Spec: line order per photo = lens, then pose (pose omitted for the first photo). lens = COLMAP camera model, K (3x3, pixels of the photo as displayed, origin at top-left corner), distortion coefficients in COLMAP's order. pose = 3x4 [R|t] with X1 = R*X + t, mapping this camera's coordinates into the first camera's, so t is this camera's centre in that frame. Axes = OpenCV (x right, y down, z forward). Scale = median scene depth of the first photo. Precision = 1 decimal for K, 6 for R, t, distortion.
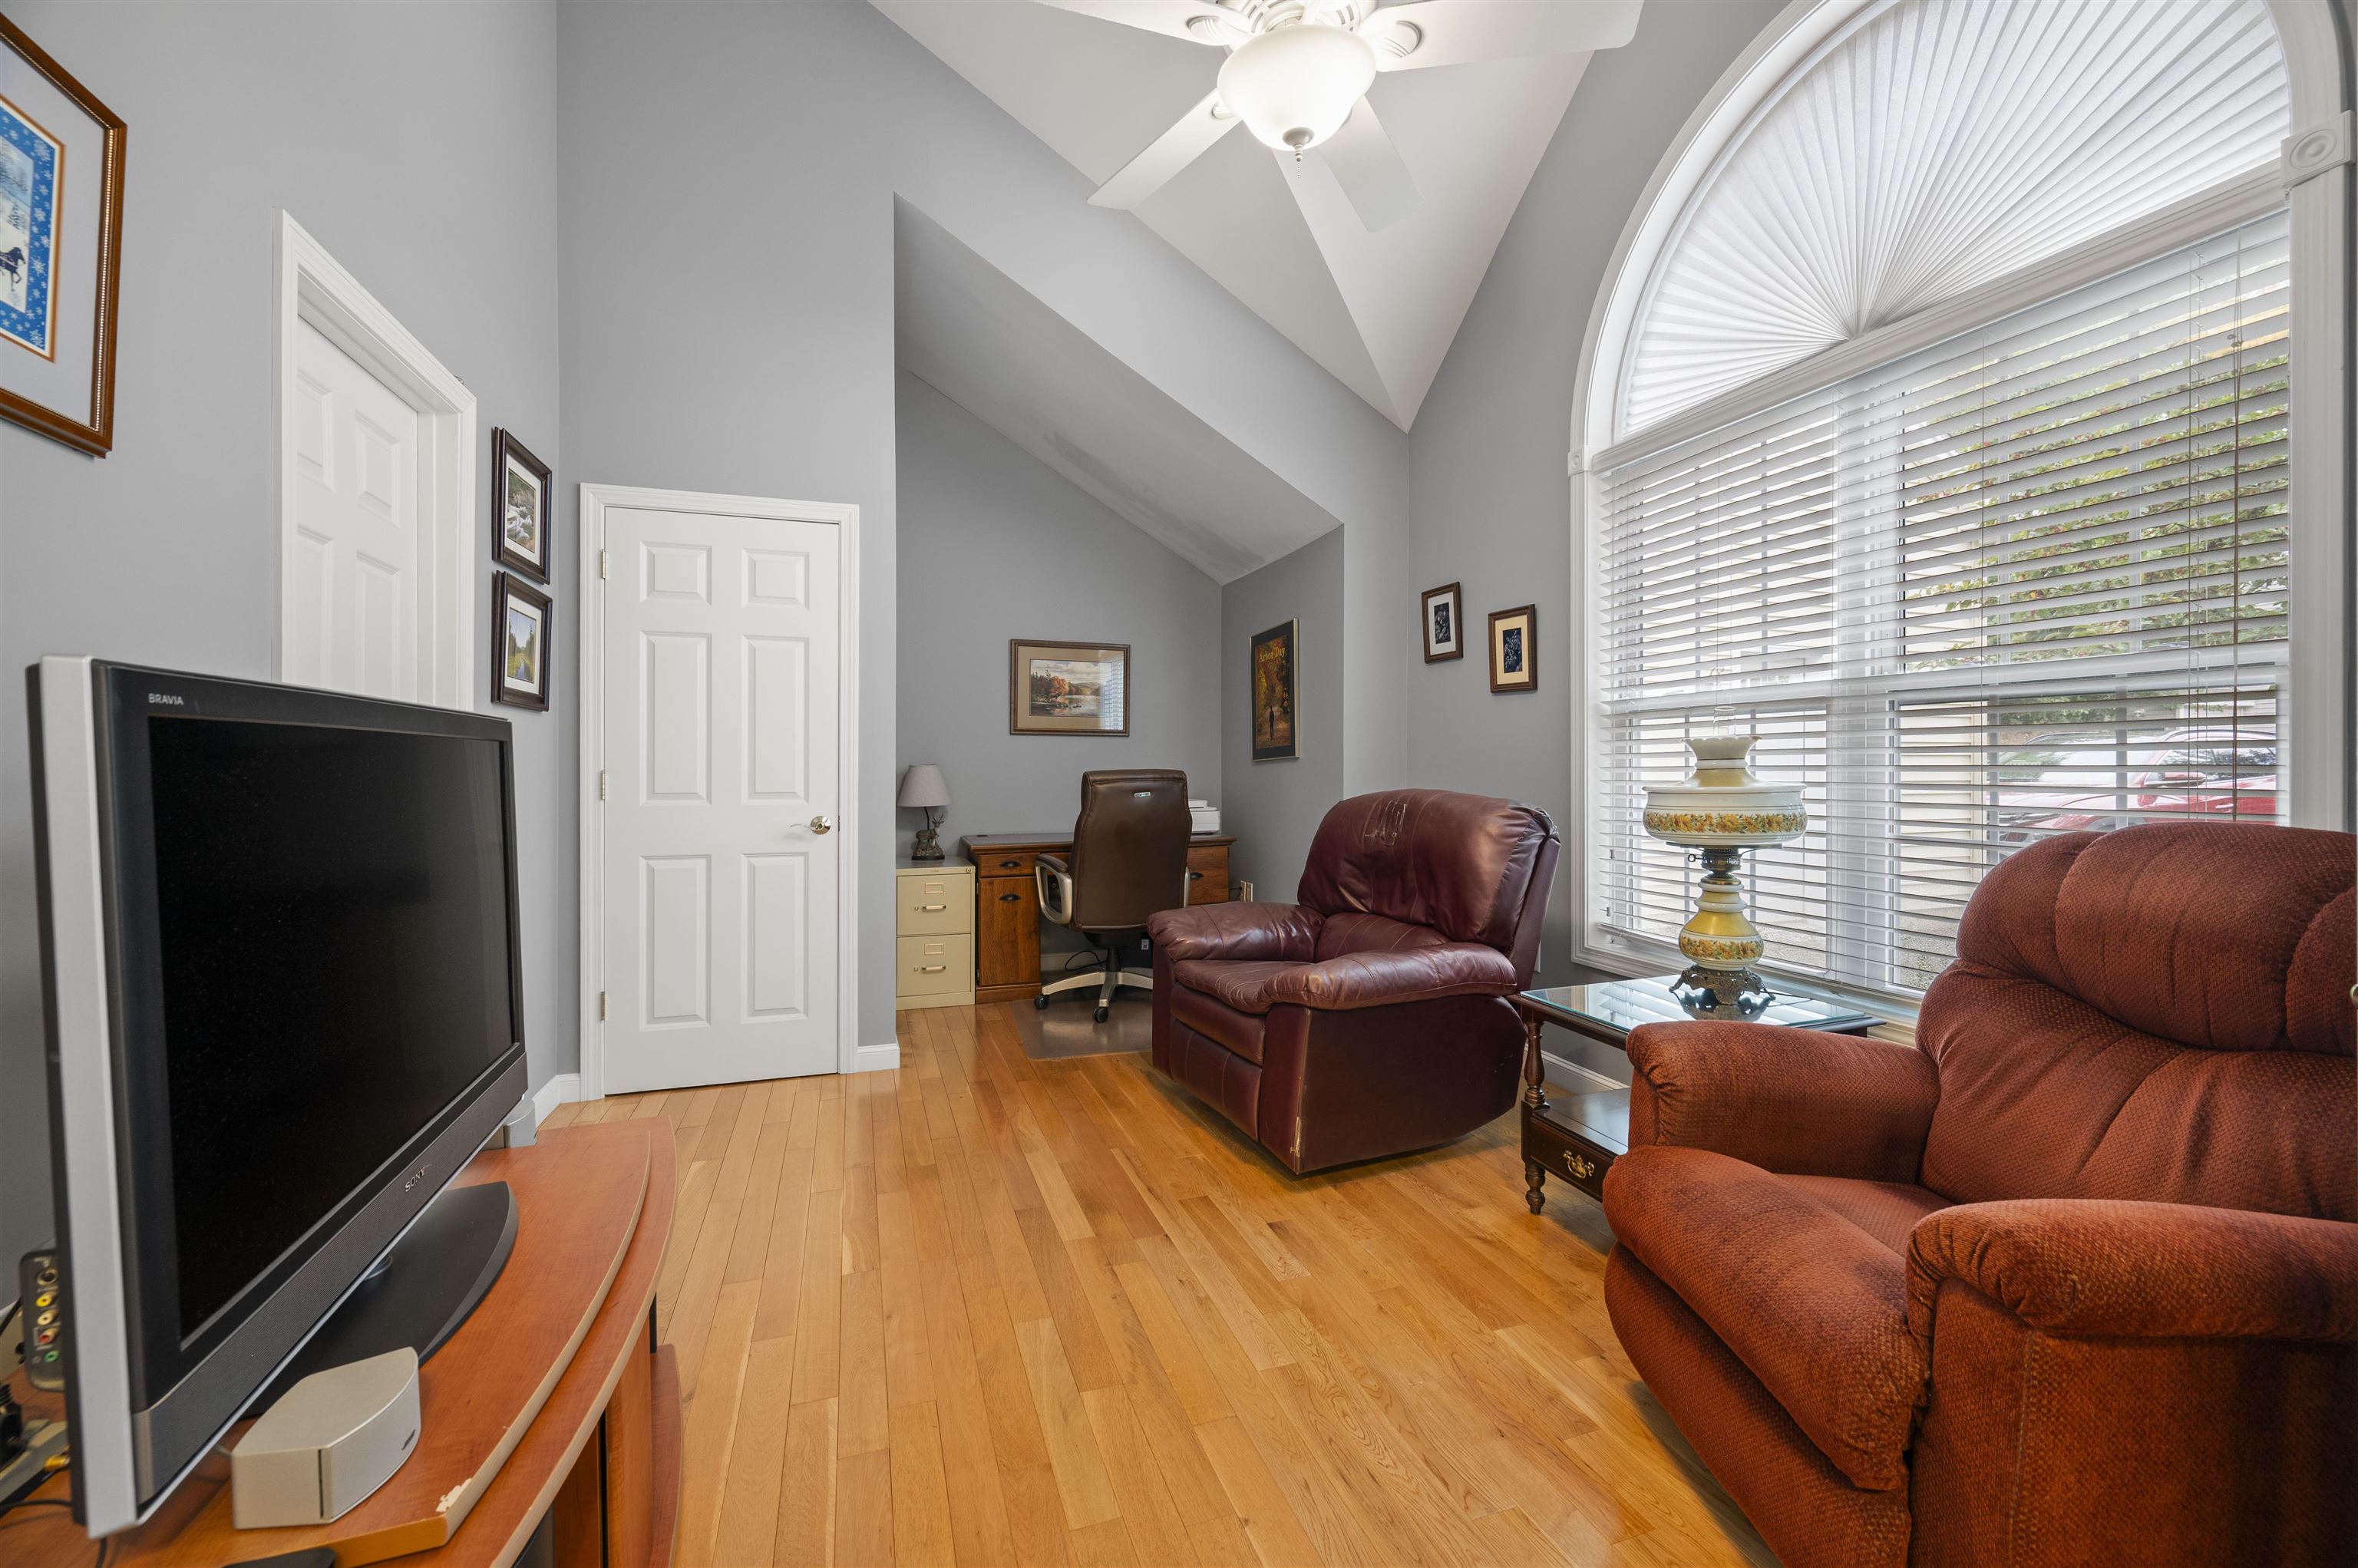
lens RADIAL K [[958.0, 0, 1184.4], [0, 958.0, 767.7], [0, 0, 1]] dist [-0.001486, 0.000449]
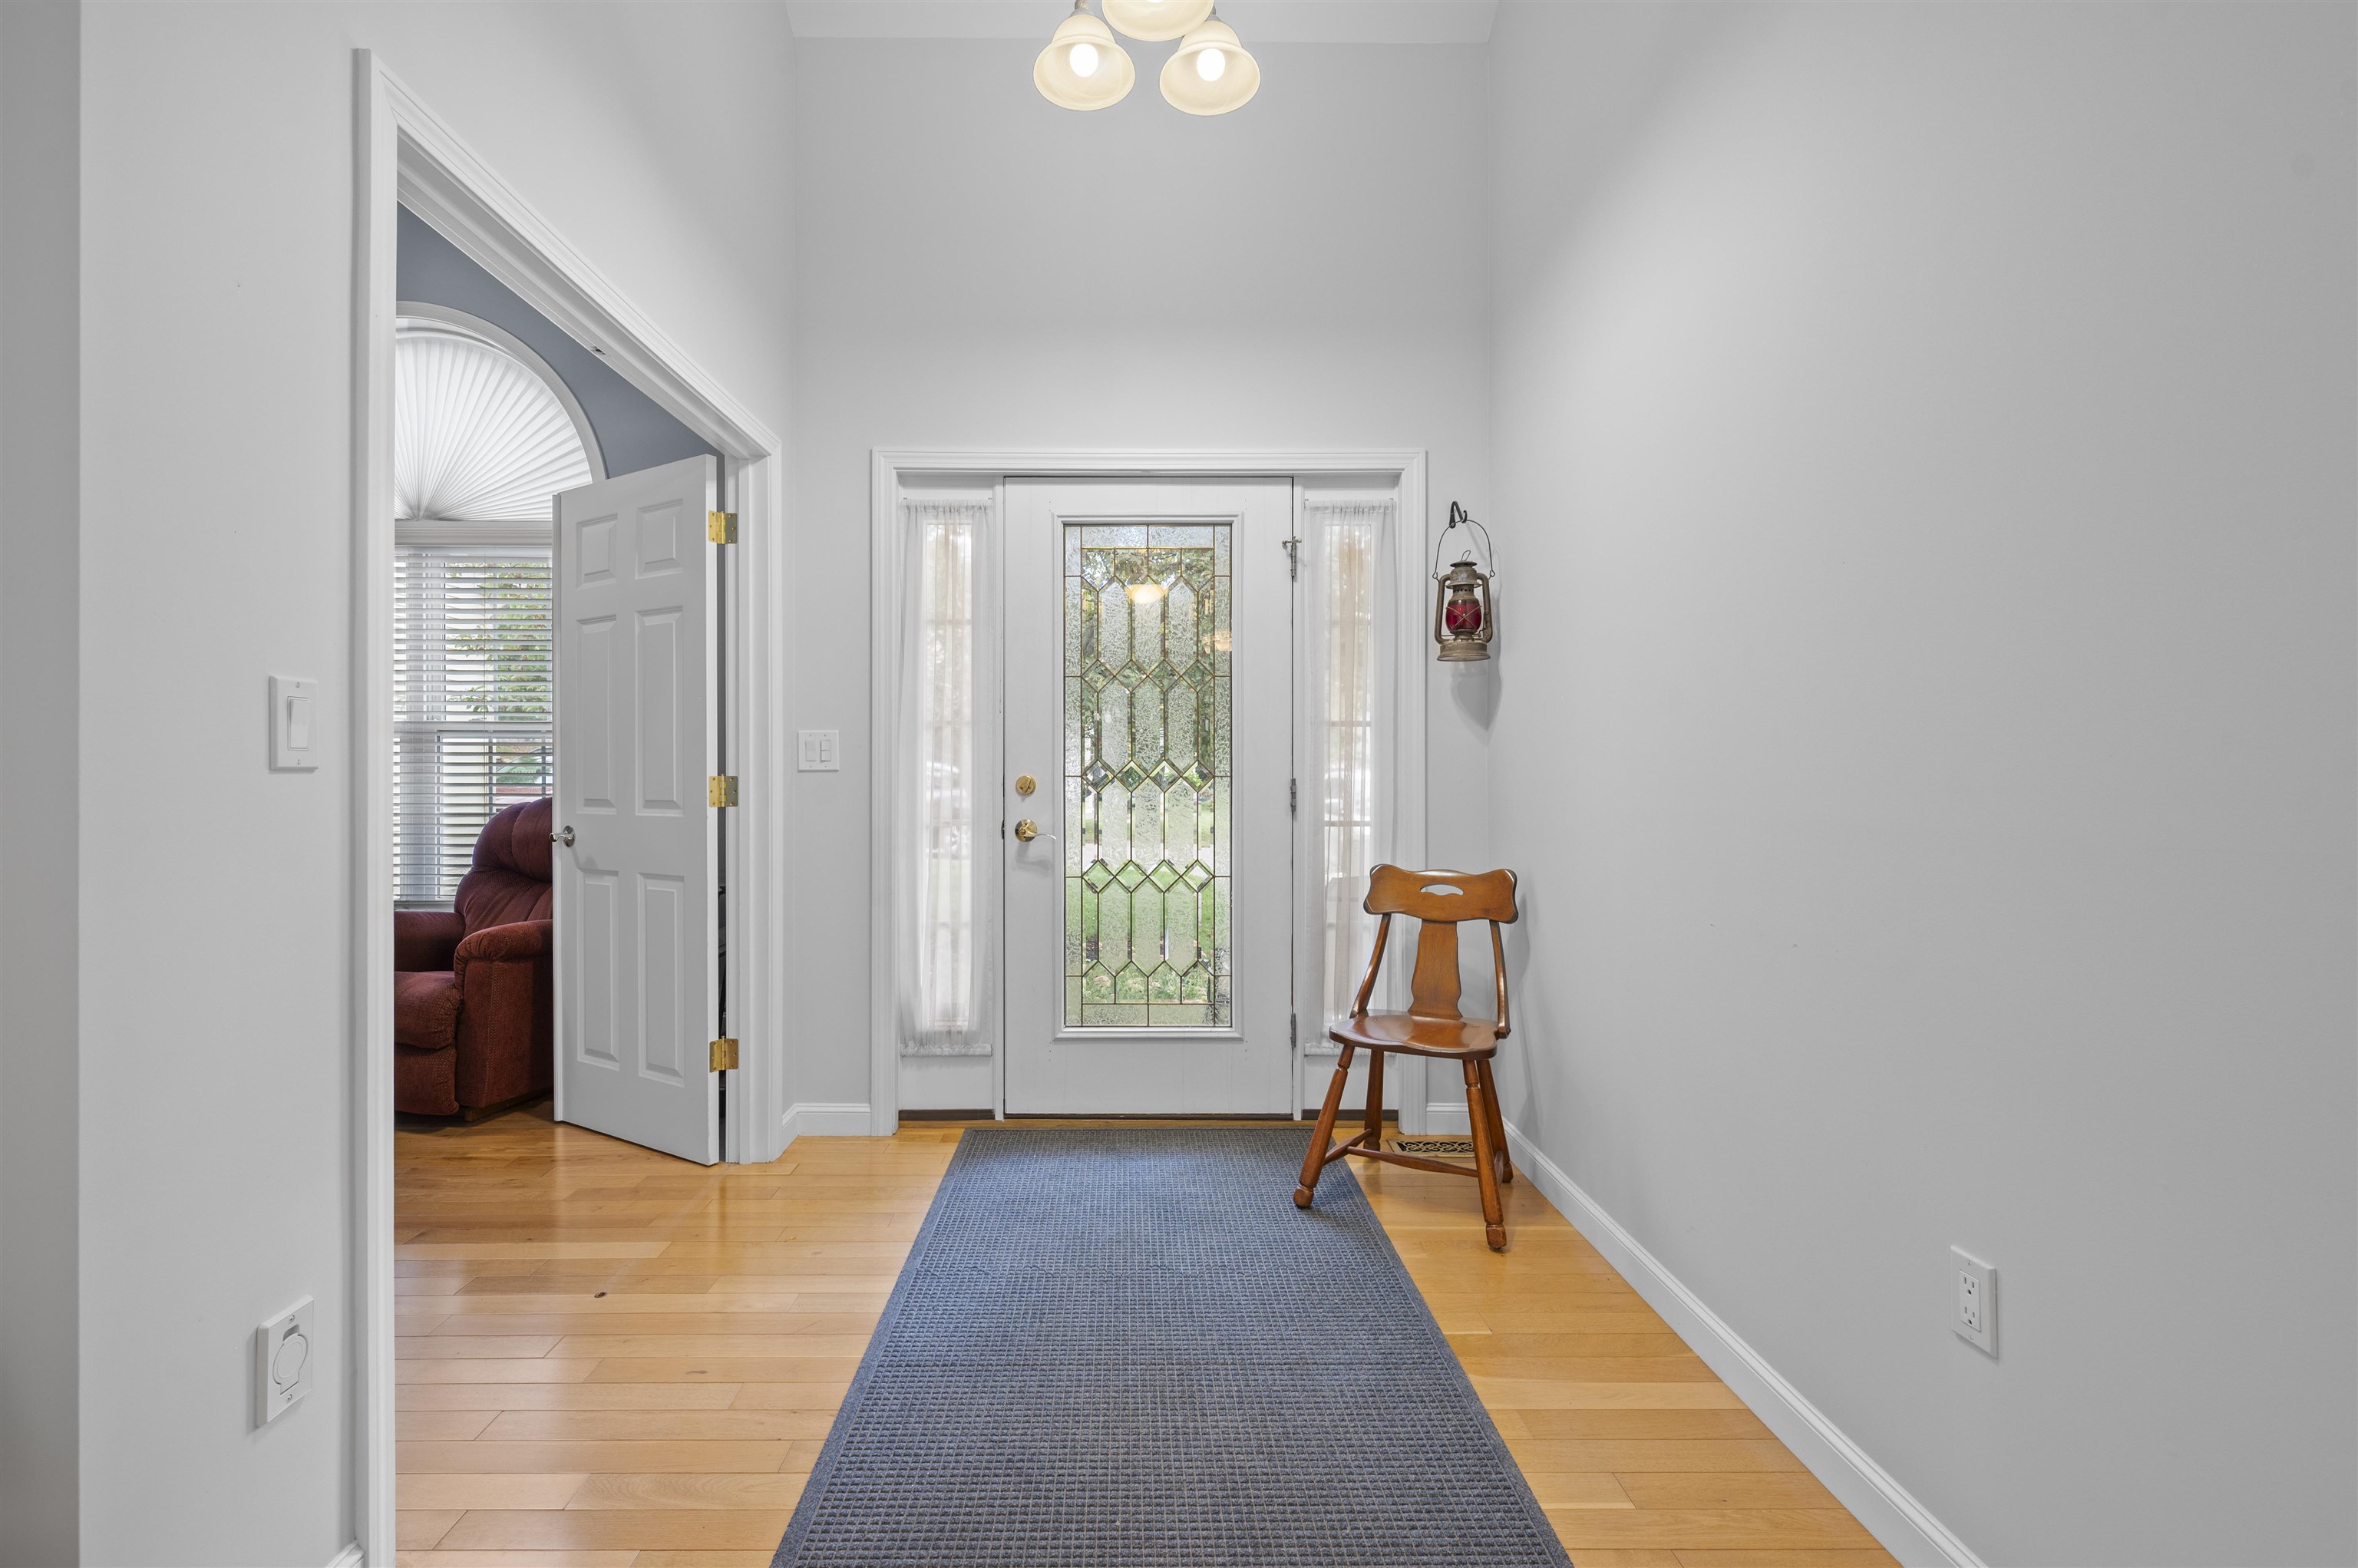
lens RADIAL K [[1094.1, 0, 1162.6], [0, 1094.1, 776.8], [0, 0, 1]] dist [0.000875, 0.000146]
pose [[0.326176, -0.004170, 0.945300, -1.067278], [0.002097, 0.999991, 0.003688, 0.000612], [-0.945307, 0.000779, 0.326182, -1.339307]]
